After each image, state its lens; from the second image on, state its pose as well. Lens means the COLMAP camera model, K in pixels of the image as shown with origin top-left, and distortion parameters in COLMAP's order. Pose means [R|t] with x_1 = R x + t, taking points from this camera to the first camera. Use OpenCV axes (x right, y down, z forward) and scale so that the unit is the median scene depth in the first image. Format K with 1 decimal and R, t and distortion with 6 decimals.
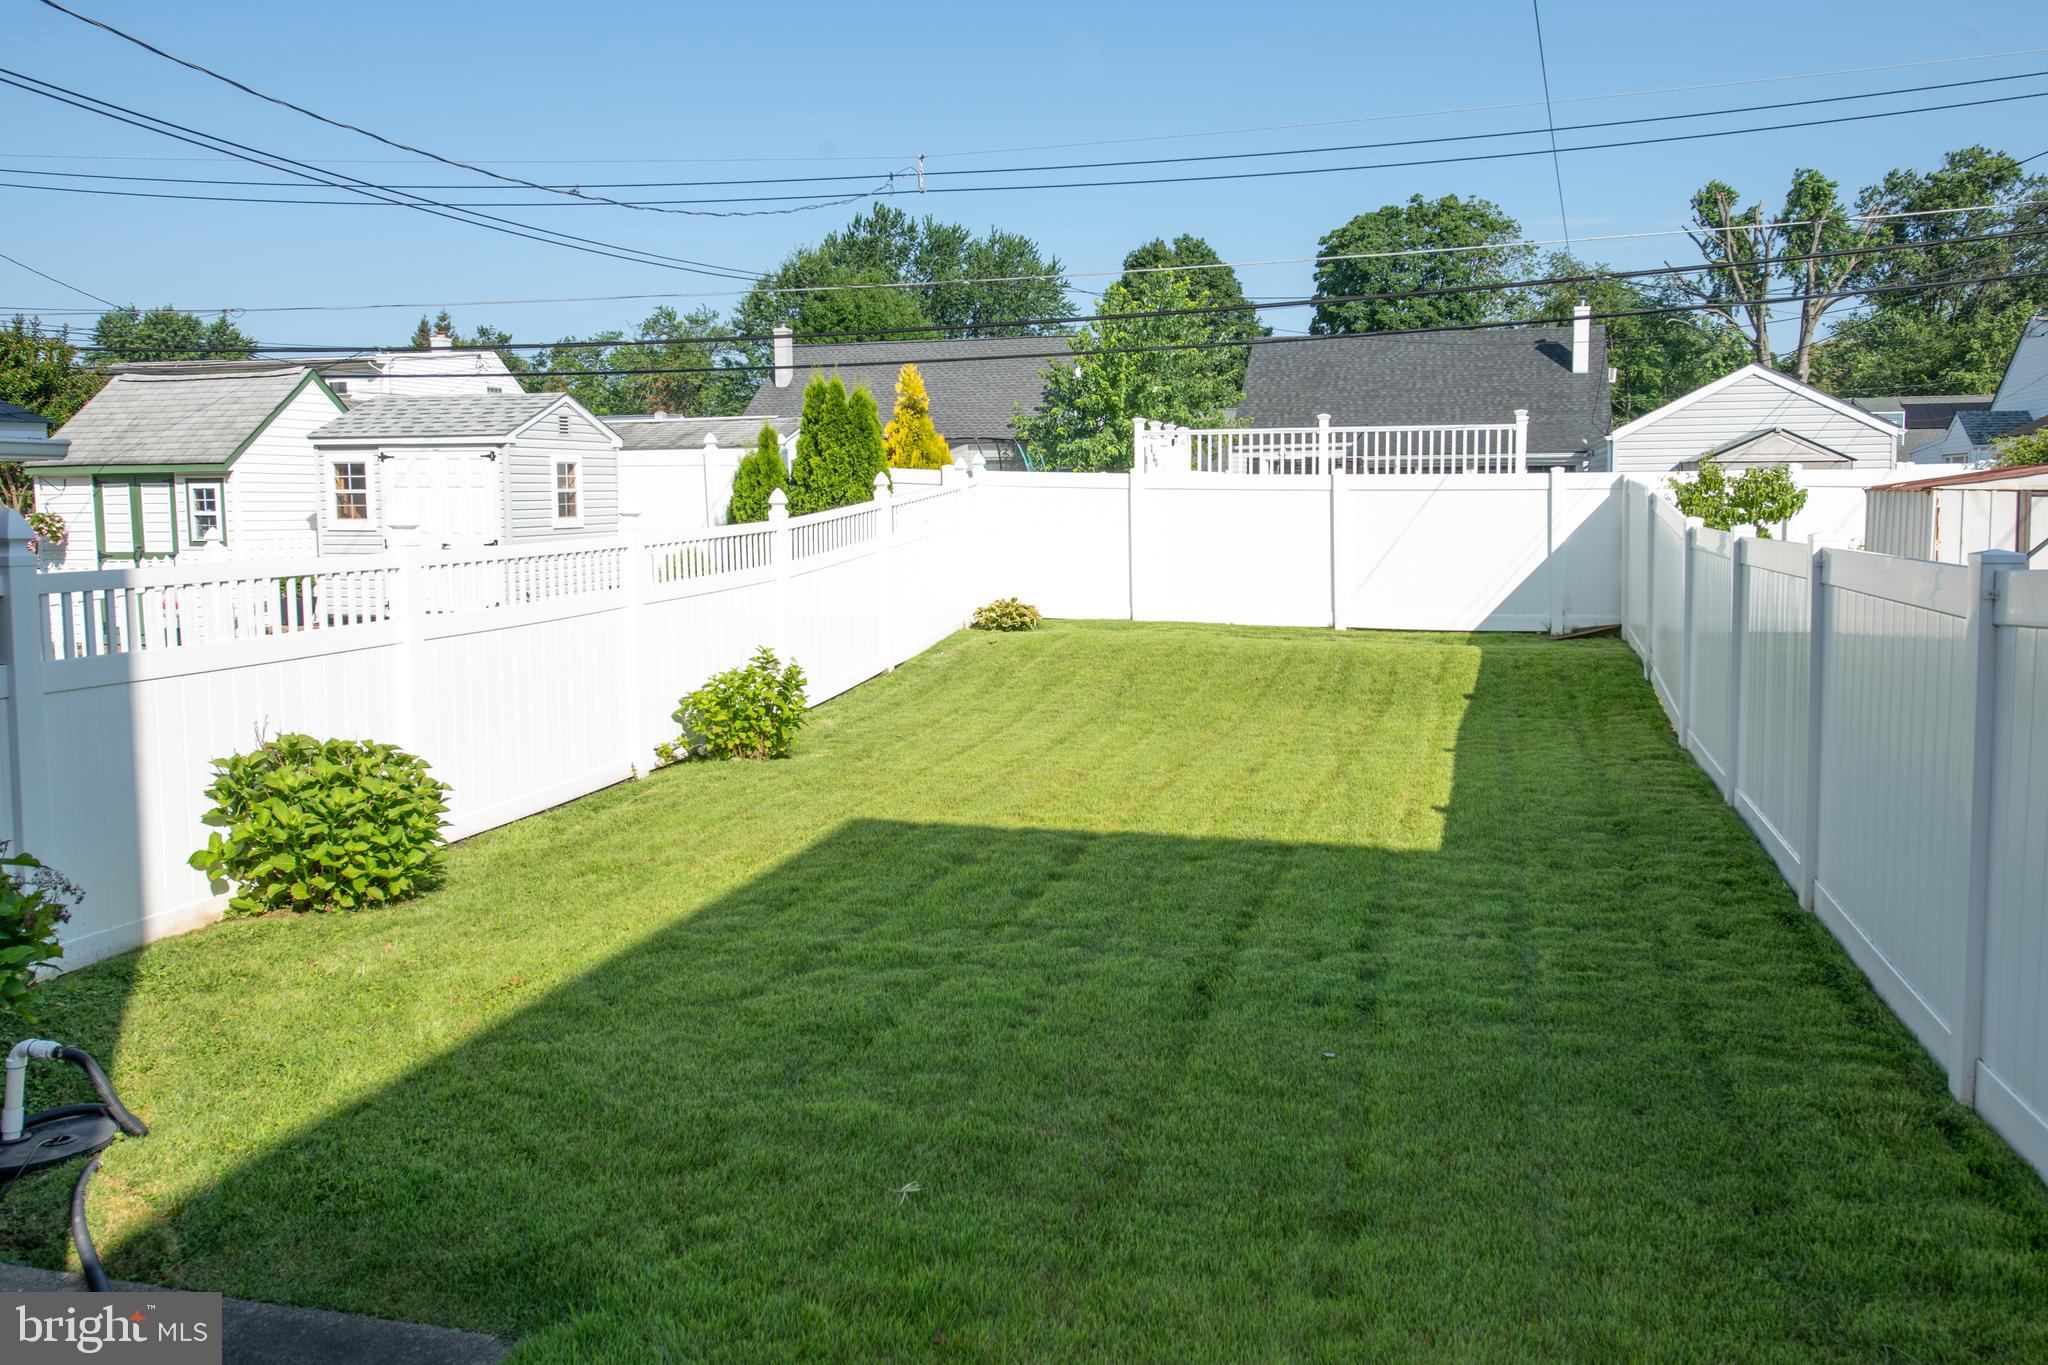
lens RADIAL K [[1490.0, 0, 1026.7], [0, 1490.0, 628.7], [0, 0, 1]] dist [-0.000443, 0.002705]
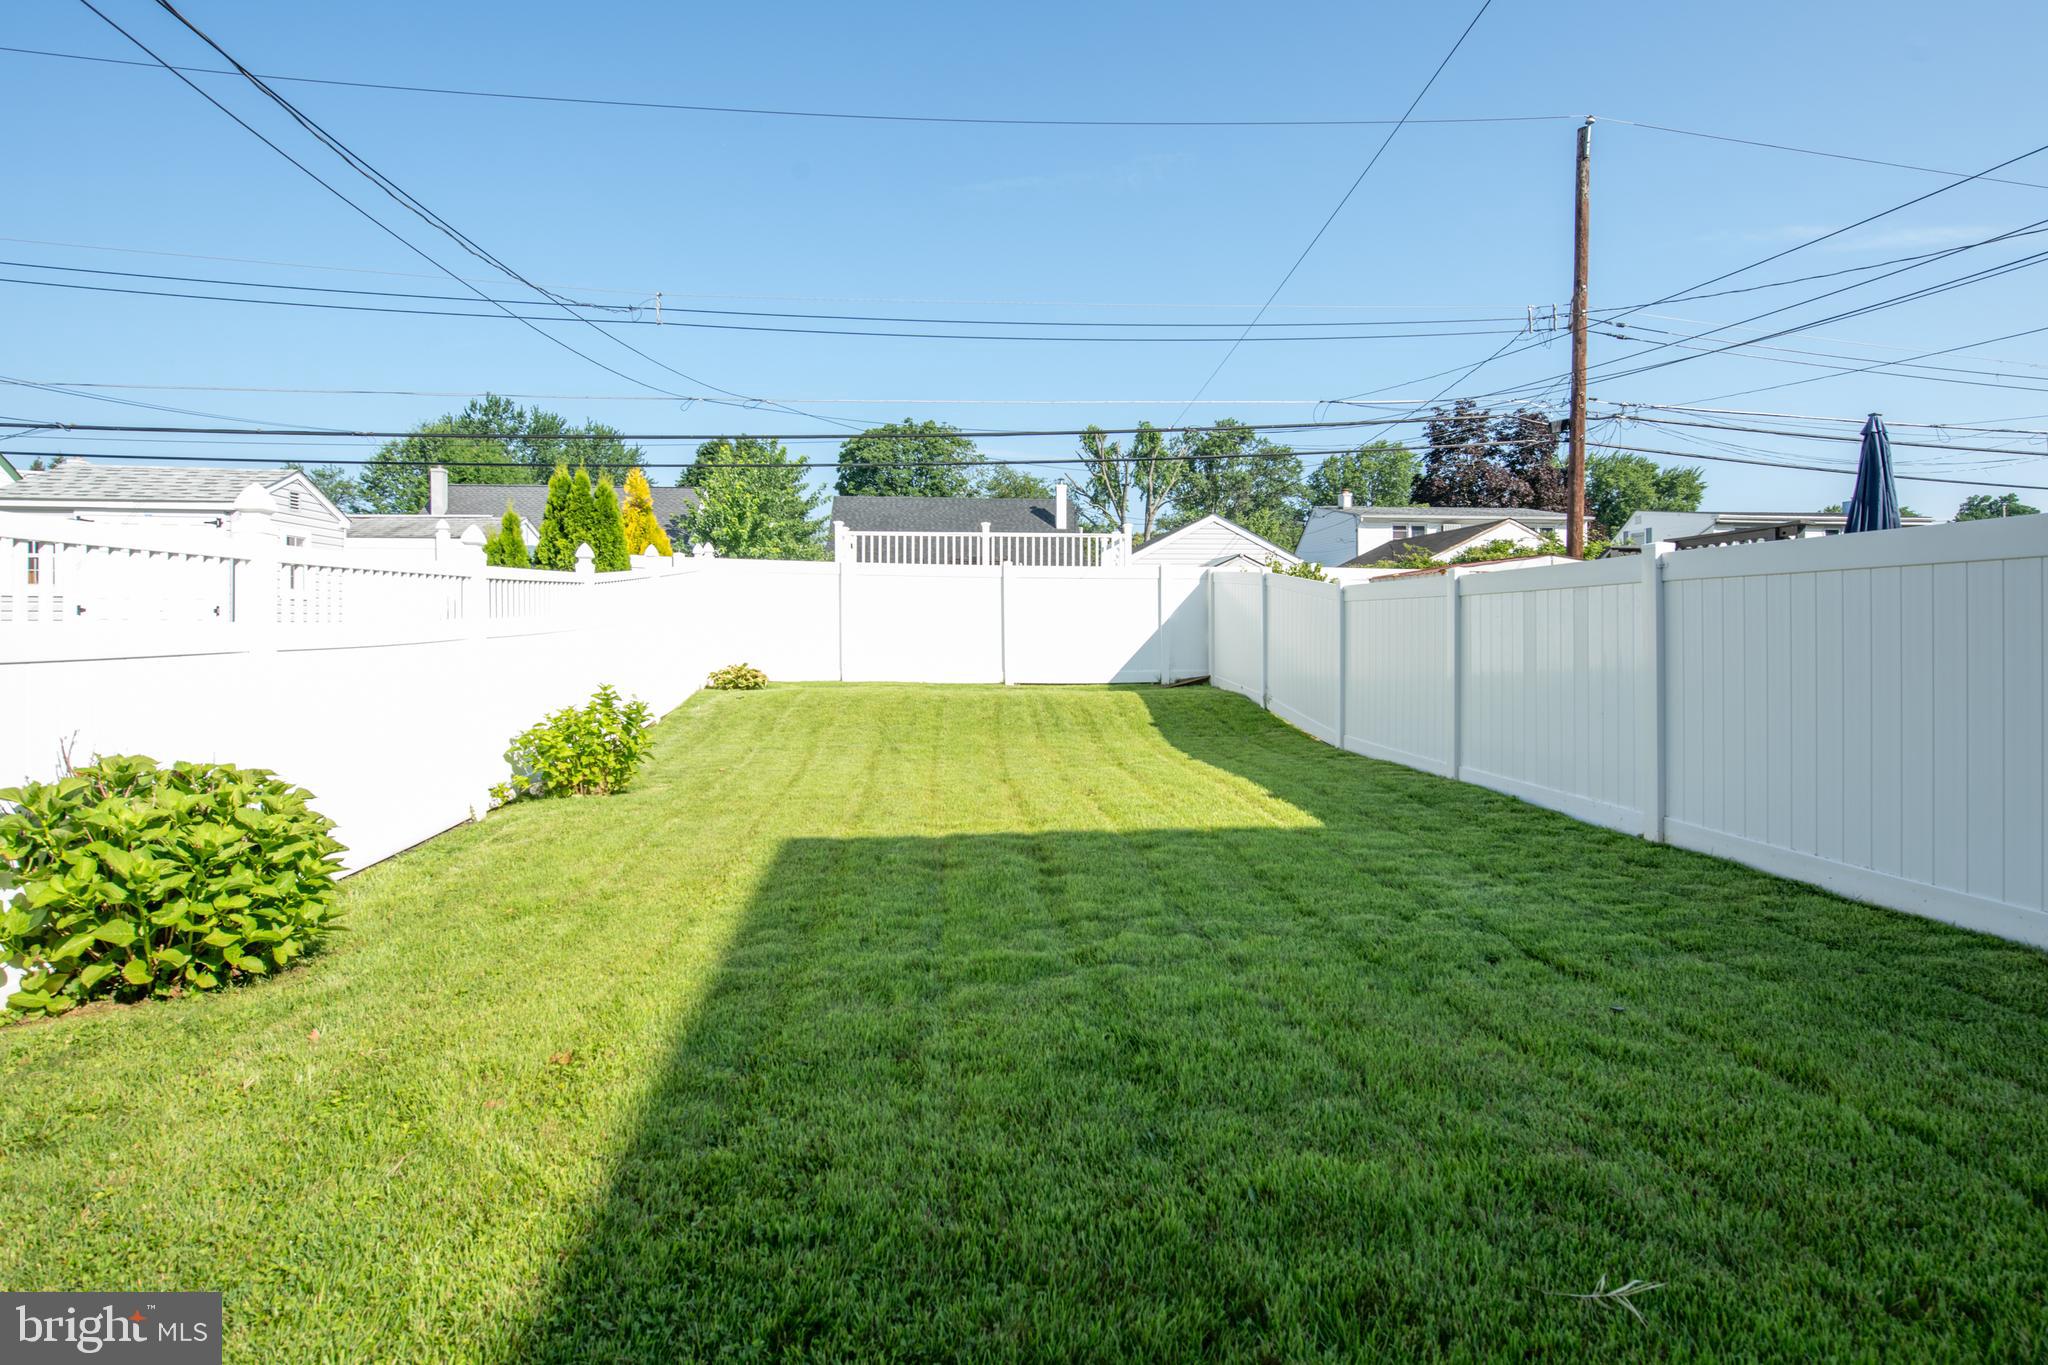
lens RADIAL K [[1053.9, 0, 1061.7], [0, 1053.9, 624.3], [0, 0, 1]] dist [-0.010682, -0.002243]
pose [[0.922399, 0.006794, 0.386178, -0.267426], [0.026266, 0.996427, -0.080268, 0.060588], [-0.385343, 0.084183, 0.918925, 0.349947]]
